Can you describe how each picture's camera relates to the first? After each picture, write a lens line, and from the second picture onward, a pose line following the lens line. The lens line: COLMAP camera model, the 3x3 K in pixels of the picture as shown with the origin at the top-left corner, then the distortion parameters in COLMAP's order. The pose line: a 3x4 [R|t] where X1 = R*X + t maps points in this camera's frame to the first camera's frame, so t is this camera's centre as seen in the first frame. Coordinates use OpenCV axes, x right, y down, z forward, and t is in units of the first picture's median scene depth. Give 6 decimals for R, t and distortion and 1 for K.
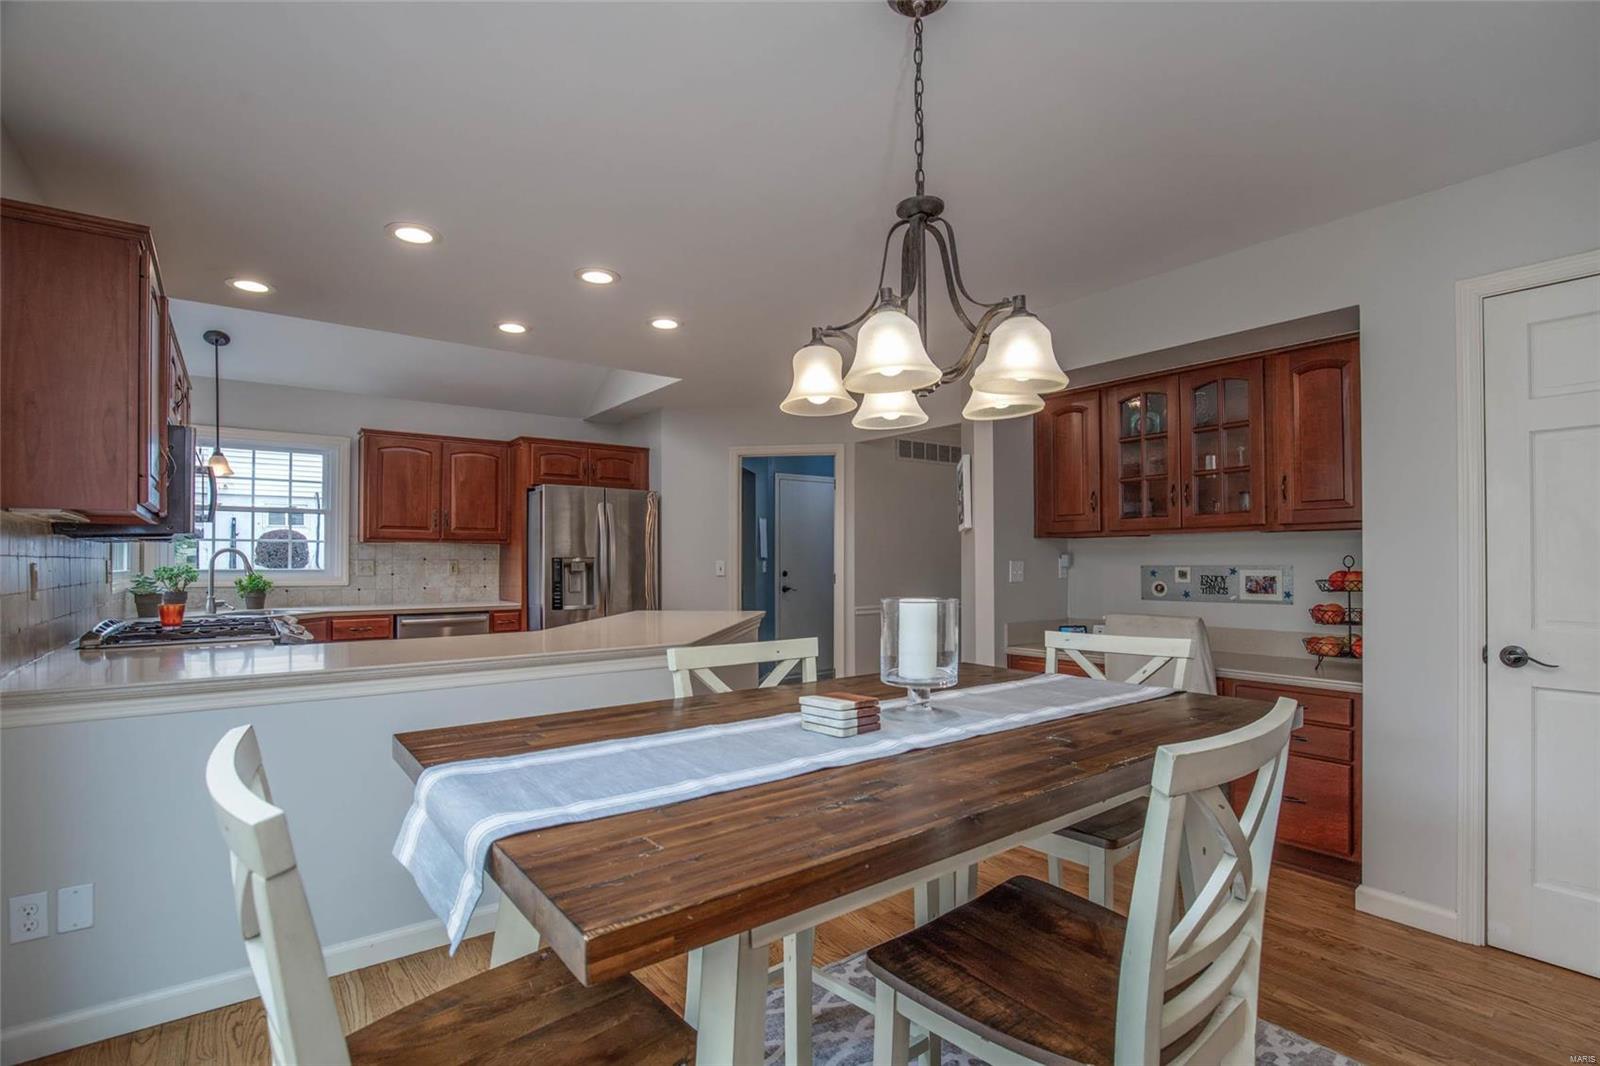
lens RADIAL K [[744.7, 0, 796.6], [0, 744.7, 547.5], [0, 0, 1]] dist [-0.025790, -0.000484]
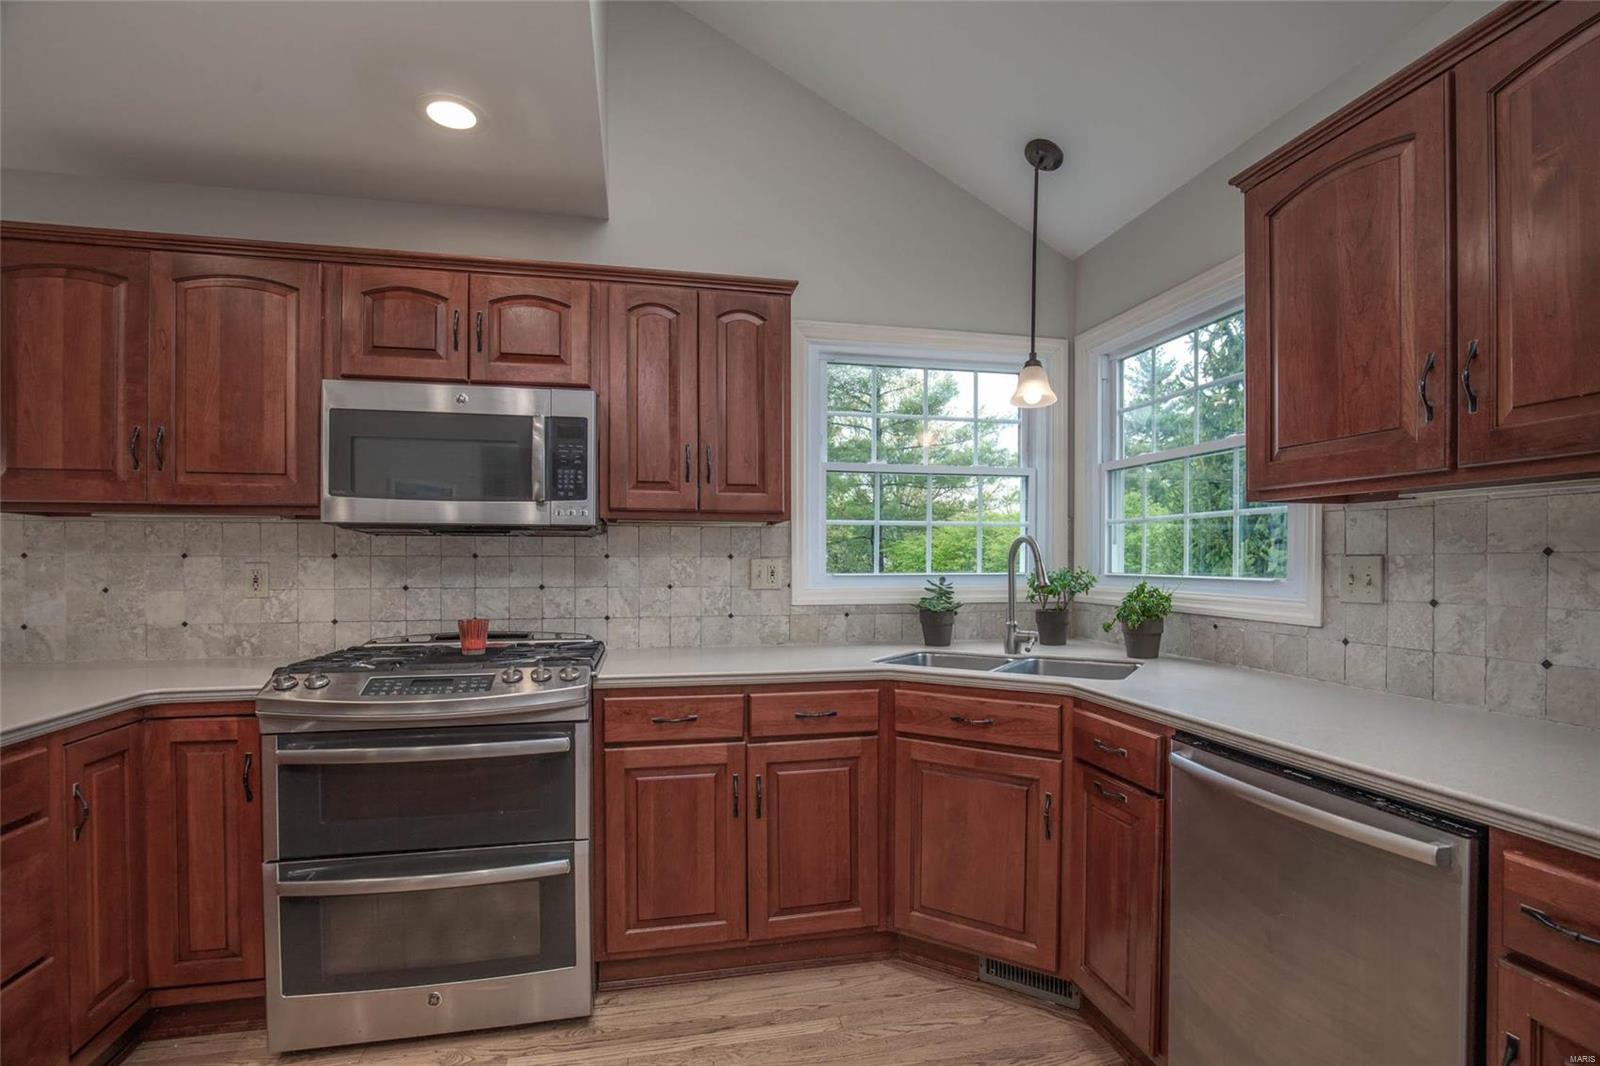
lens RADIAL K [[744.7, 0, 806.6], [0, 744.7, 555.1], [0, 0, 1]] dist [-0.025790, -0.000484]
pose [[-0.422429, -0.003059, -0.906391, -0.178071], [0.016597, 0.999801, -0.011110, 0.016620], [0.906244, -0.019736, -0.422294, 0.926177]]
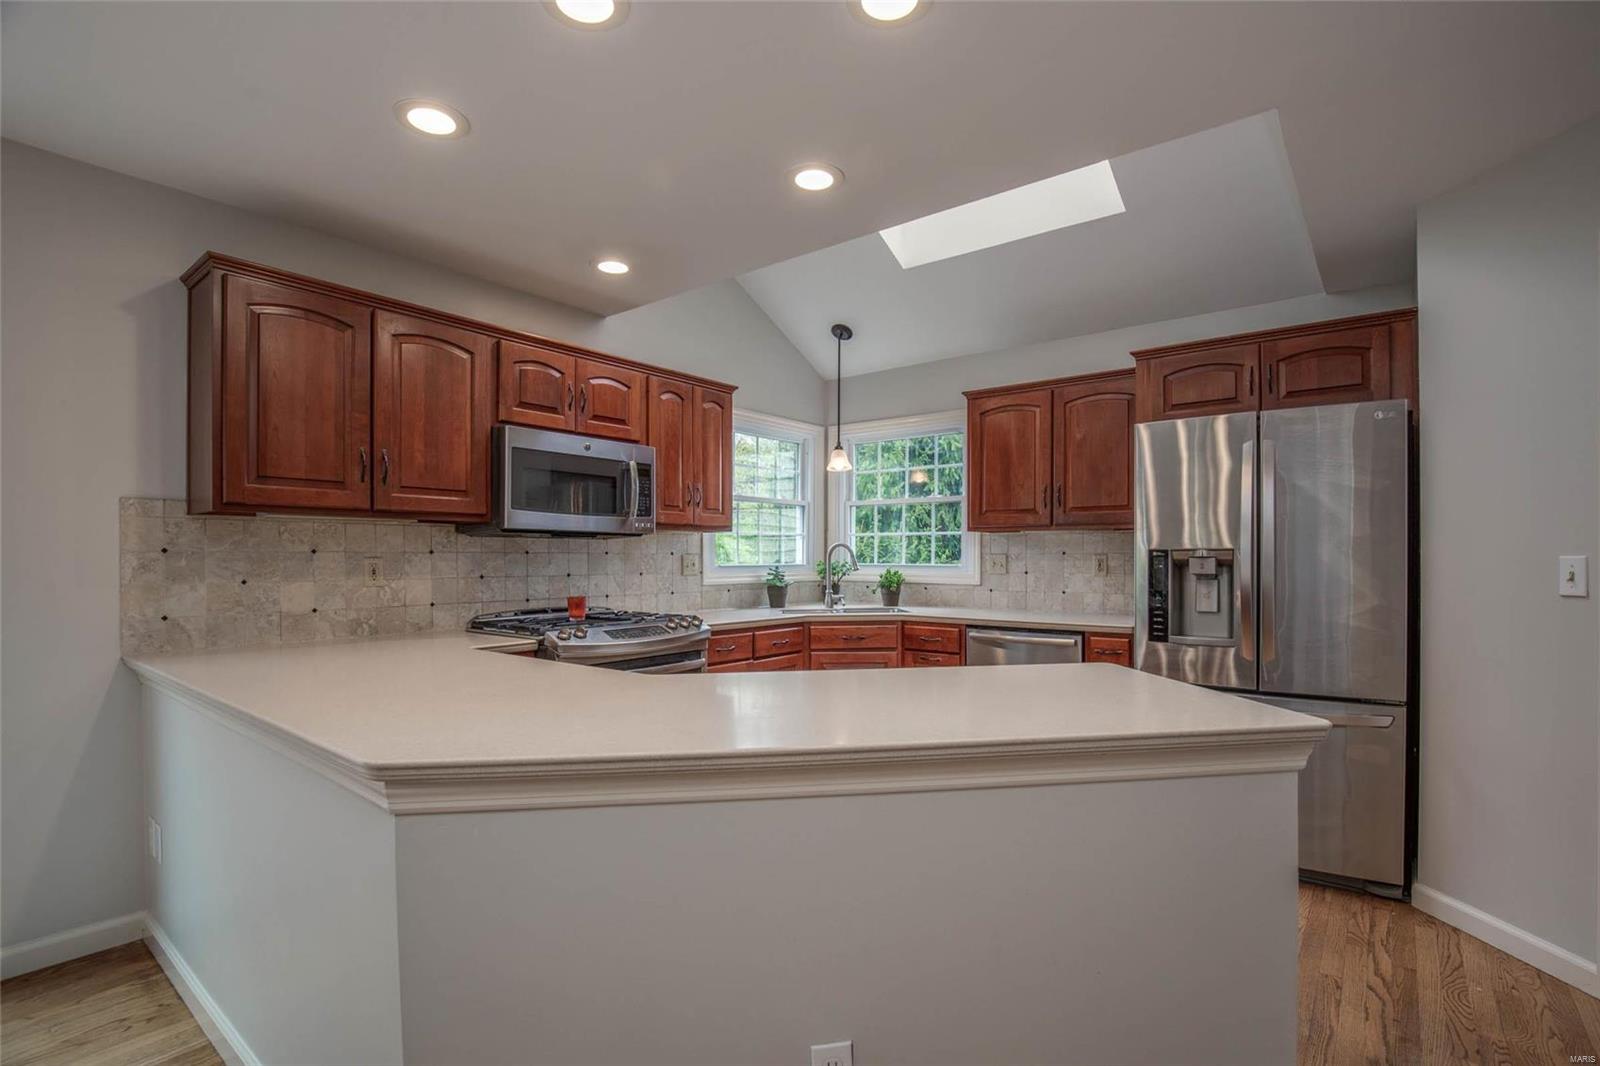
lens RADIAL K [[744.7, 0, 799.7], [0, 744.7, 549.3], [0, 0, 1]] dist [-0.025790, -0.000484]
pose [[0.232696, -0.007781, -0.972518, 0.165123], [0.015365, 0.999873, -0.004323, 0.011784], [0.972428, -0.013937, 0.232786, 0.605803]]
